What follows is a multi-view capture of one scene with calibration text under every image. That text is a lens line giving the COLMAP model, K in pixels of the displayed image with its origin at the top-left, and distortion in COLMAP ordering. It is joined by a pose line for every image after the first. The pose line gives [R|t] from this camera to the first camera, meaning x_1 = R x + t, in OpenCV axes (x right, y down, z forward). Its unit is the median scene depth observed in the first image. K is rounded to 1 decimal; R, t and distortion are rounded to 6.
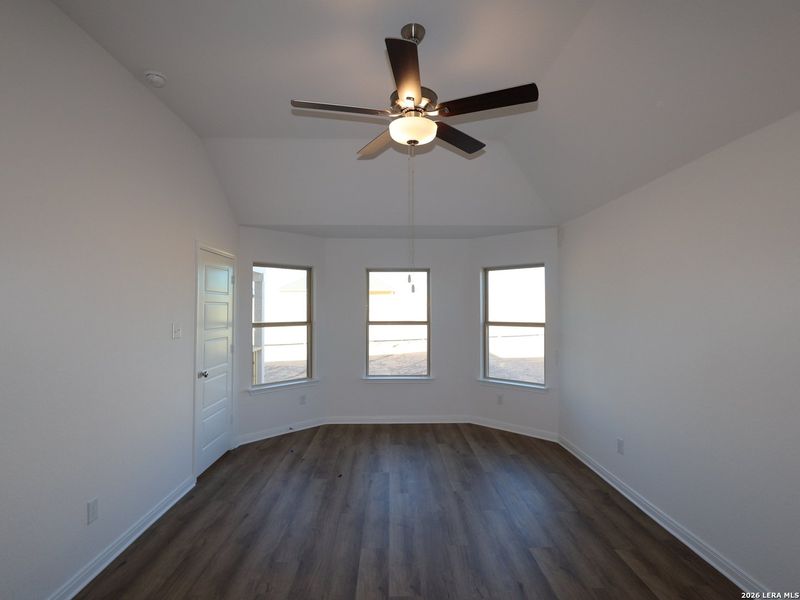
lens RADIAL K [[417.6, 0, 400.0], [0, 417.6, 300.0], [0, 0, 1]] dist [-0.001154, -0.000109]
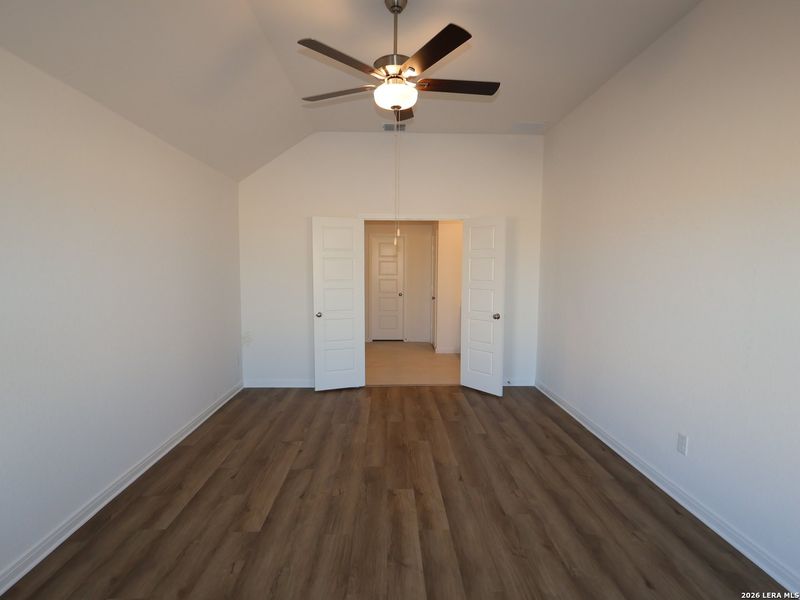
lens RADIAL K [[417.6, 0, 400.0], [0, 417.6, 300.0], [0, 0, 1]] dist [-0.001154, -0.000109]
pose [[-0.999982, -0.004277, -0.004314, 0.020092], [-0.004545, 0.997940, 0.063997, 0.055350], [0.004032, 0.064015, -0.997941, 1.994047]]
